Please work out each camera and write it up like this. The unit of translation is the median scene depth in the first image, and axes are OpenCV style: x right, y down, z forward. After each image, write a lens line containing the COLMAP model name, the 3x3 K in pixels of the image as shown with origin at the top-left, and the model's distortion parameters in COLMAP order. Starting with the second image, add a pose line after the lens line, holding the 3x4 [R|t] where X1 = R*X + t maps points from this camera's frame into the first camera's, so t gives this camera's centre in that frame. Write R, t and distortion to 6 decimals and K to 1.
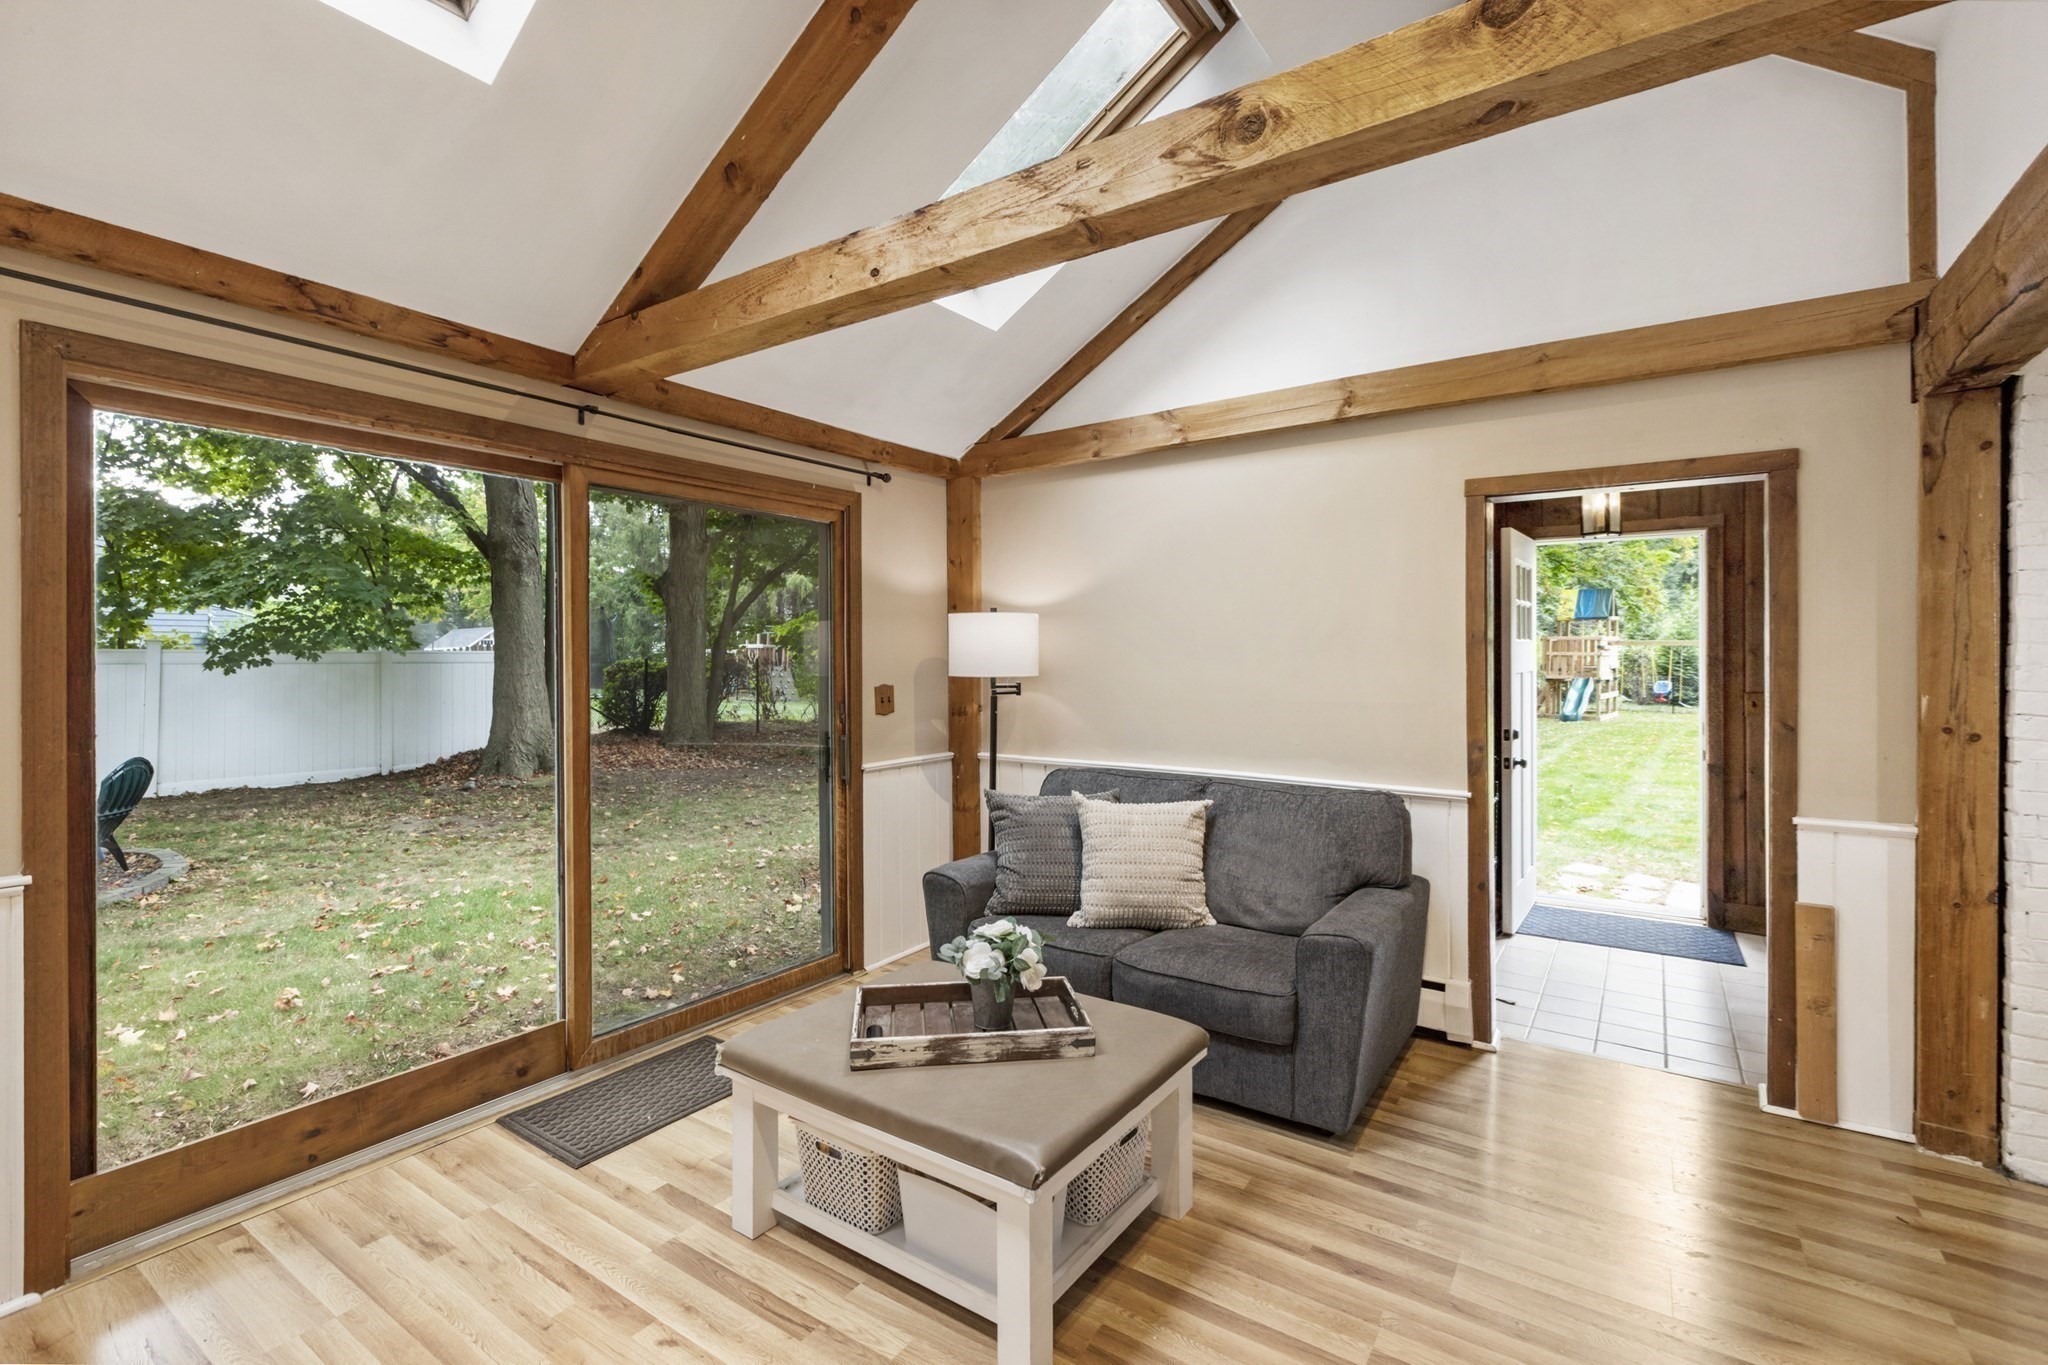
lens RADIAL K [[918.5, 0, 1013.8], [0, 918.5, 663.0], [0, 0, 1]] dist [0.002528, 0.000577]
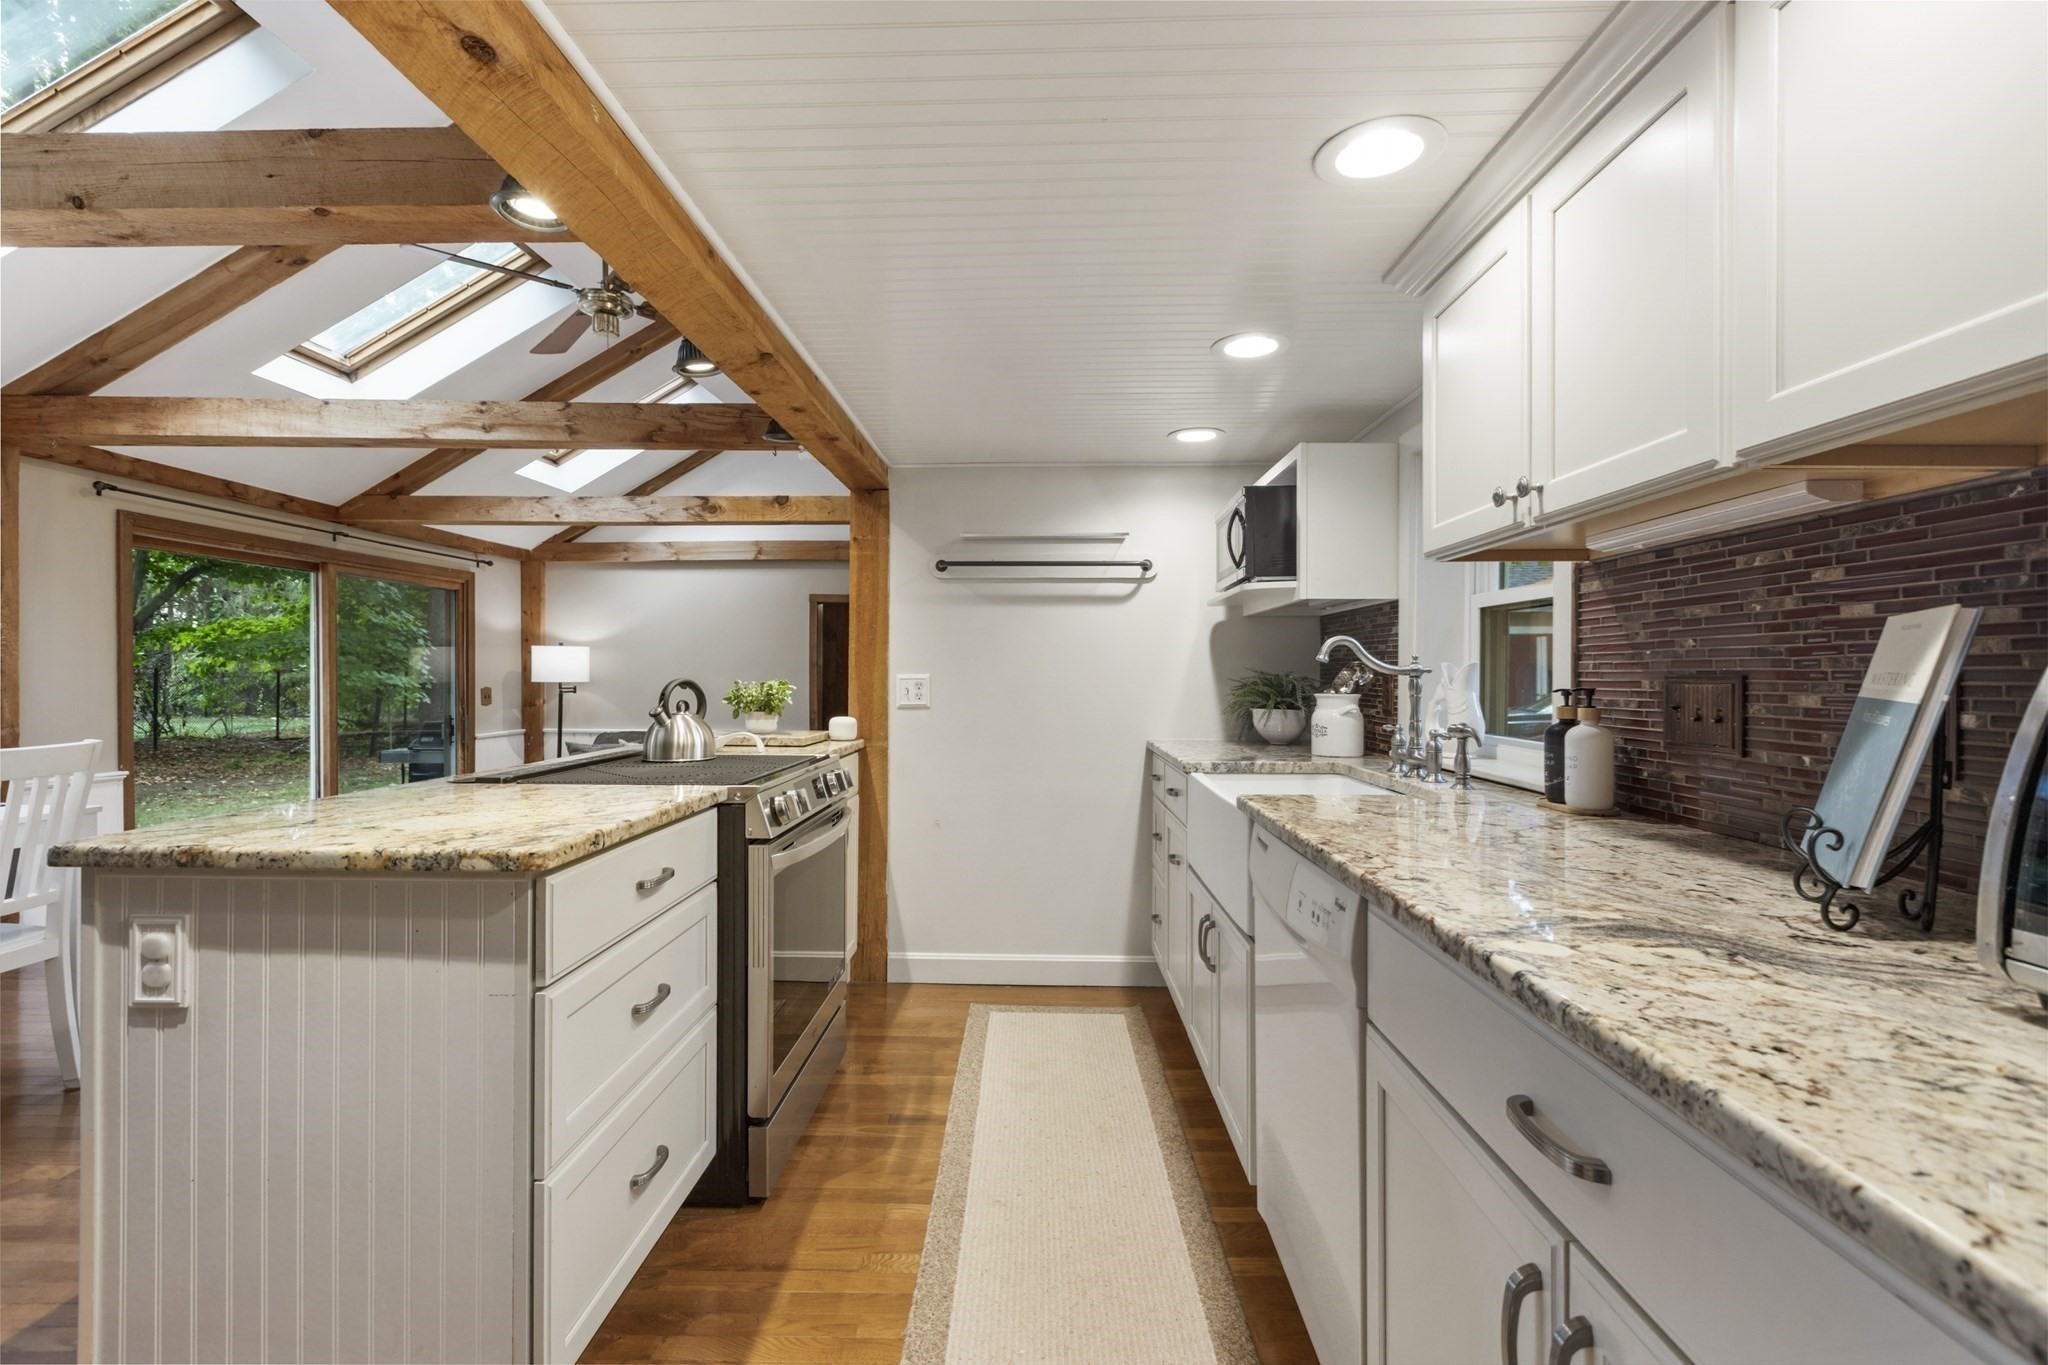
lens RADIAL K [[918.5, 0, 1015.2], [0, 918.5, 671.7], [0, 0, 1]] dist [0.002528, 0.000577]
pose [[0.842989, 0.006960, 0.537885, -0.326116], [-0.003664, 0.999967, -0.007197, 0.005042], [-0.537918, 0.004096, 0.842987, -1.293653]]
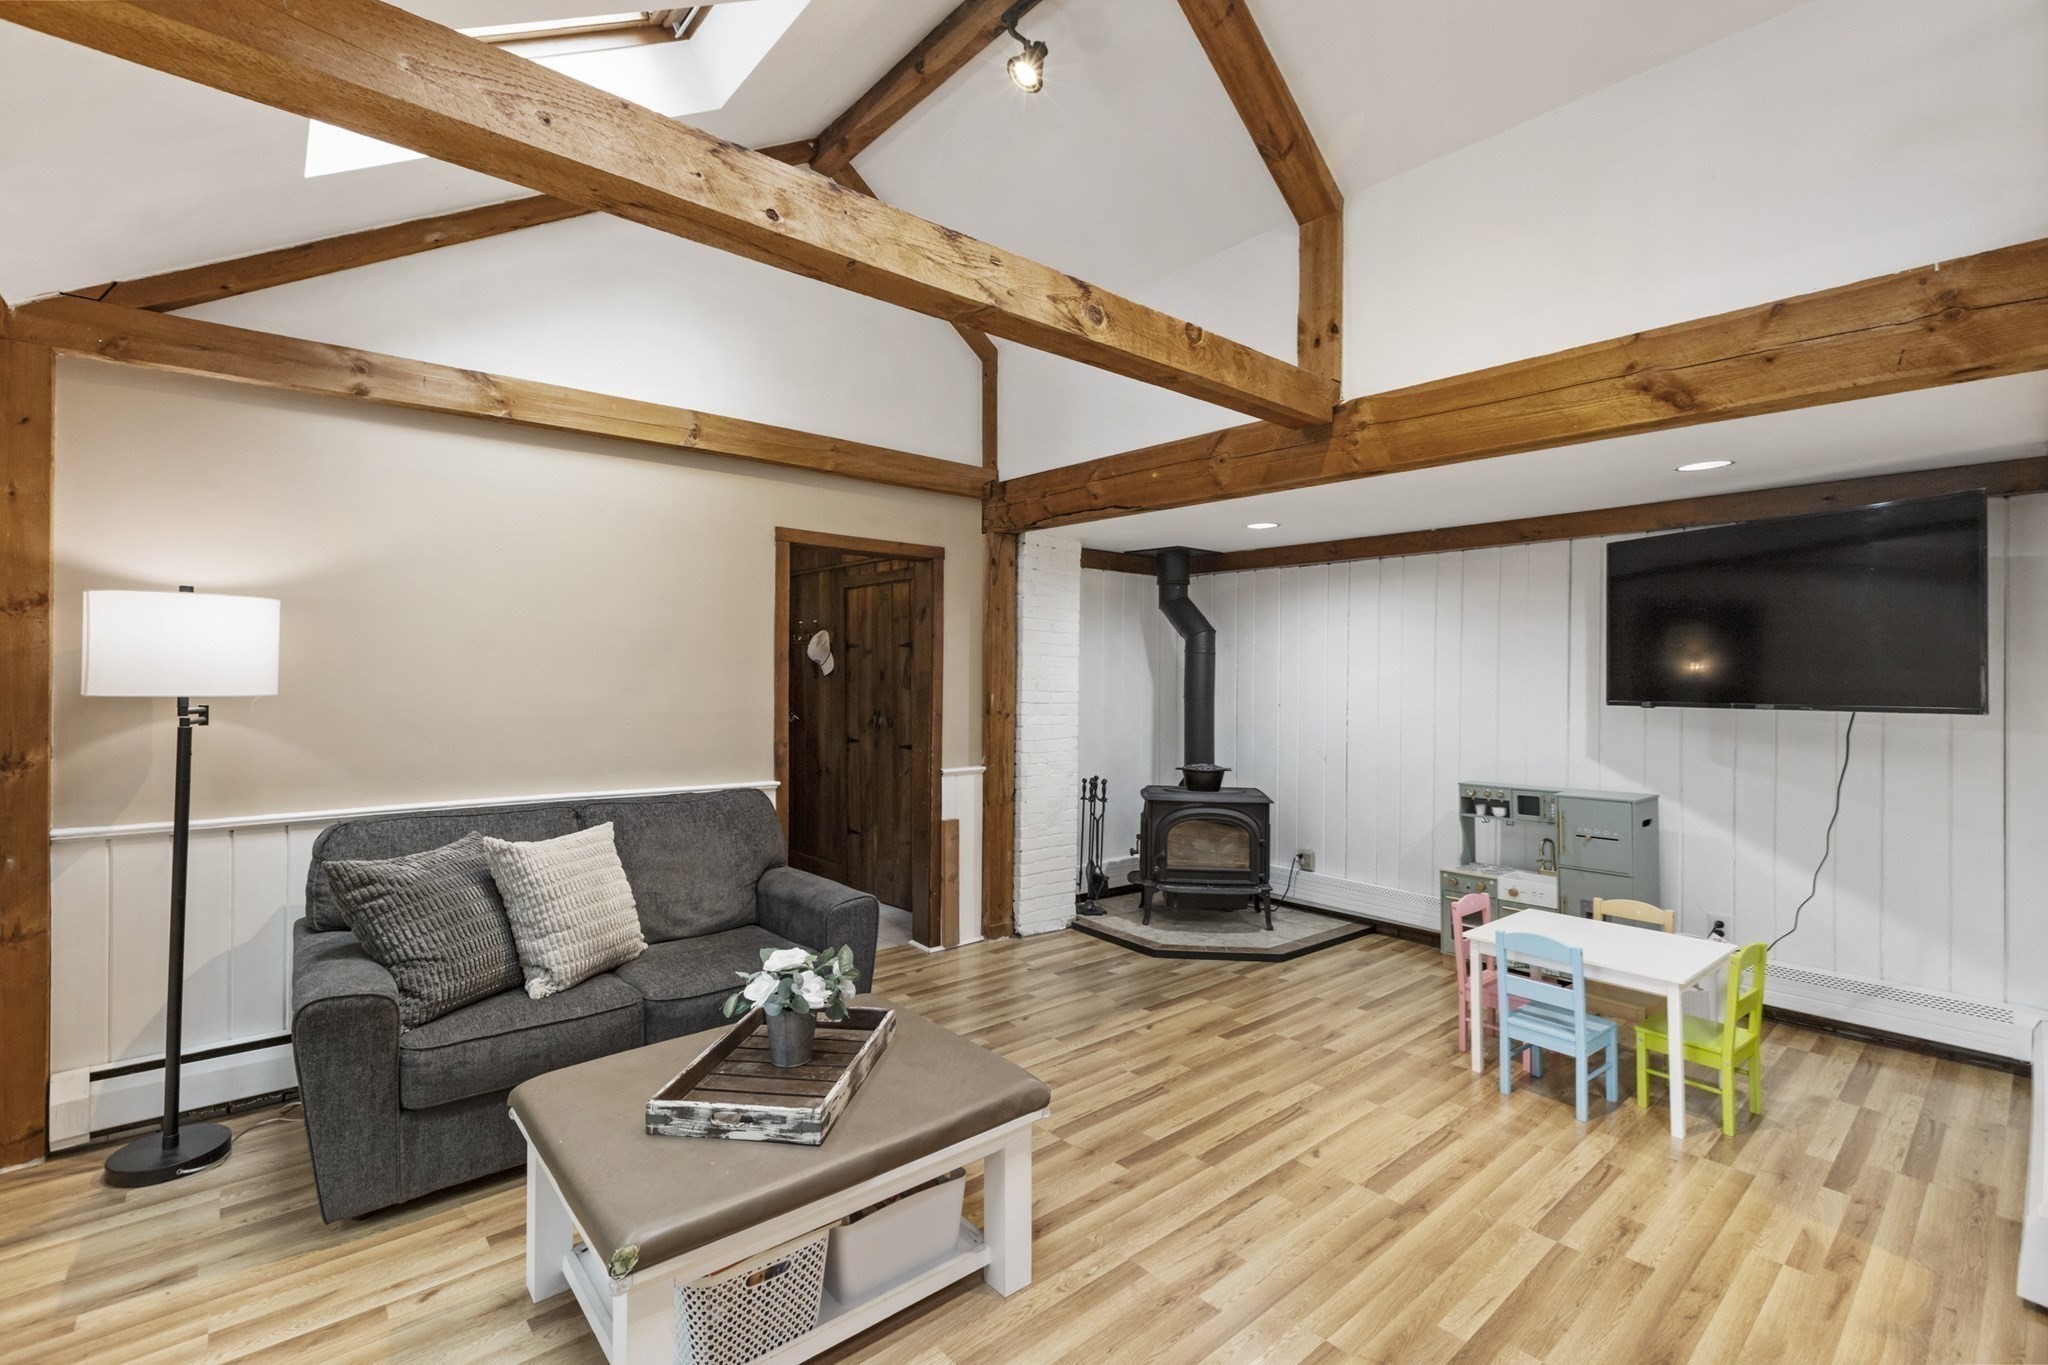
lens RADIAL K [[918.5, 0, 1014.6], [0, 918.5, 670.5], [0, 0, 1]] dist [0.002528, 0.000577]
pose [[0.255581, 0.008320, 0.966752, -0.680485], [-0.002388, 0.999965, -0.007975, 0.001977], [-0.966785, -0.000270, 0.255592, 0.421699]]
